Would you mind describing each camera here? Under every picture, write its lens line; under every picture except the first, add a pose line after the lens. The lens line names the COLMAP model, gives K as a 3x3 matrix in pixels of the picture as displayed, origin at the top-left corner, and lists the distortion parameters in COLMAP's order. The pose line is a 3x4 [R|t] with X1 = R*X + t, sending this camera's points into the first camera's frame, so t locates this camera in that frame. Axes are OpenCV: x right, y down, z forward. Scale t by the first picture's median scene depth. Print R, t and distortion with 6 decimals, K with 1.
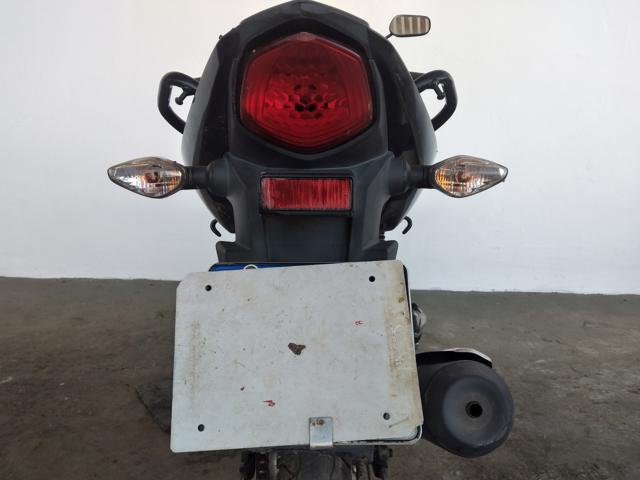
lens RADIAL K [[492.8, 0, 320.0], [0, 492.8, 240.0], [0, 0, 1]] dist [-0.009422, -0.006154]
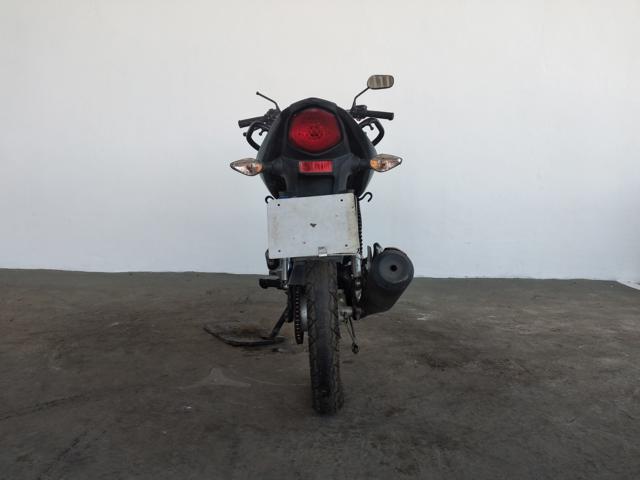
lens RADIAL K [[489.5, 0, 320.0], [0, 489.5, 240.0], [0, 0, 1]] dist [0.061163, -0.148281]
pose [[0.999515, -0.024372, -0.019385, 0.013172], [0.023181, 0.997962, -0.059454, 0.156058], [0.020794, 0.058975, 0.998043, -0.551519]]
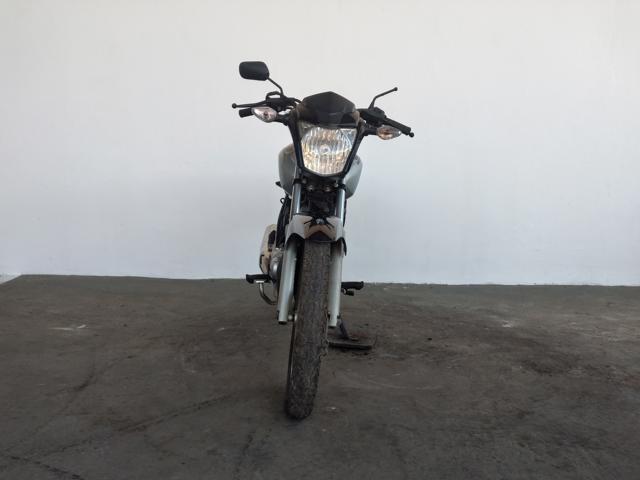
lens RADIAL K [[492.8, 0, 320.0], [0, 492.8, 240.0], [0, 0, 1]] dist [-0.009422, -0.006154]
pose [[0.997564, -0.027134, -0.064260, -0.247468], [0.022710, 0.997386, -0.068597, 0.133522], [0.065954, 0.066971, 0.995573, -0.648570]]
